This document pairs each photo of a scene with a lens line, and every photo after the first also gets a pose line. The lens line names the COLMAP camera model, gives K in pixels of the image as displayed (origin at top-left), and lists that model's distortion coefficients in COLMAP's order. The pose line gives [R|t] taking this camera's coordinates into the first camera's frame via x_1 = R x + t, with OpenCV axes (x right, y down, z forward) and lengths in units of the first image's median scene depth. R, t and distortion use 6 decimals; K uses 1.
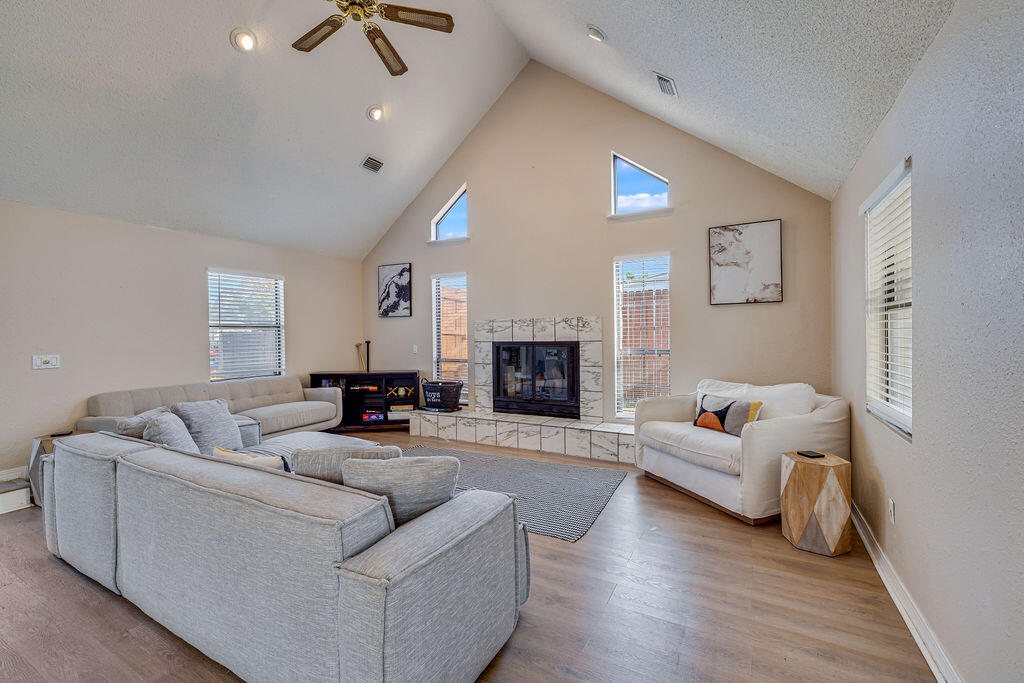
lens RADIAL K [[433.5, 0, 512.2], [0, 433.5, 337.8], [0, 0, 1]] dist [0.000418, -0.000320]
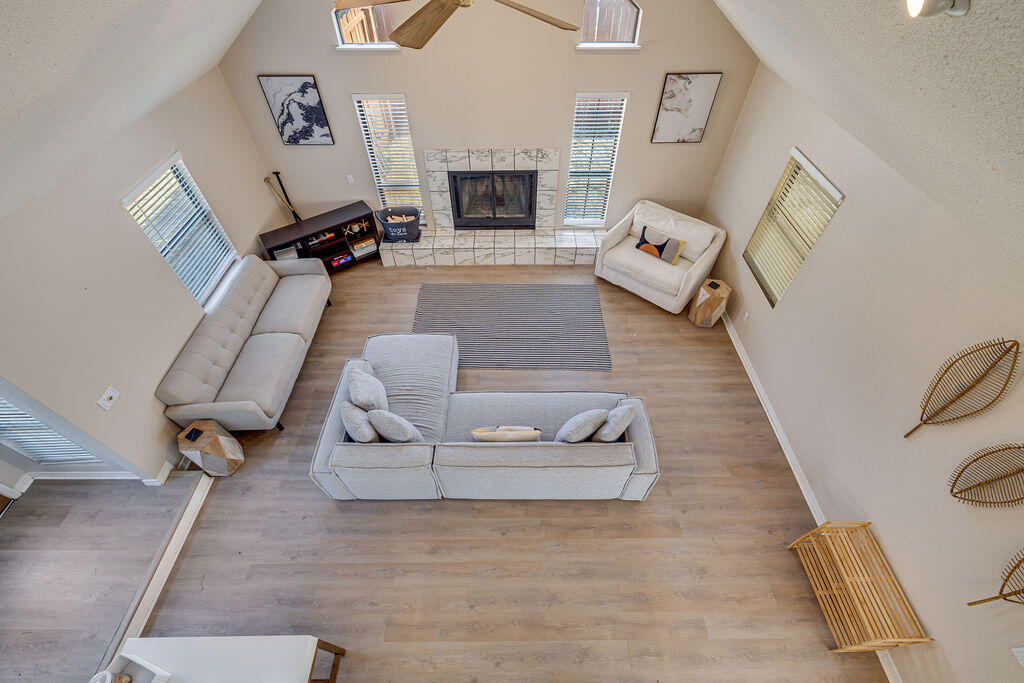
lens RADIAL K [[433.5, 0, 510.1], [0, 433.5, 338.6], [0, 0, 1]] dist [0.000418, -0.000320]
pose [[0.873548, -0.360582, 0.326948, -0.397945], [-0.000713, 0.670764, 0.741671, -0.489654], [-0.486738, -0.648118, 0.585687, 0.083665]]
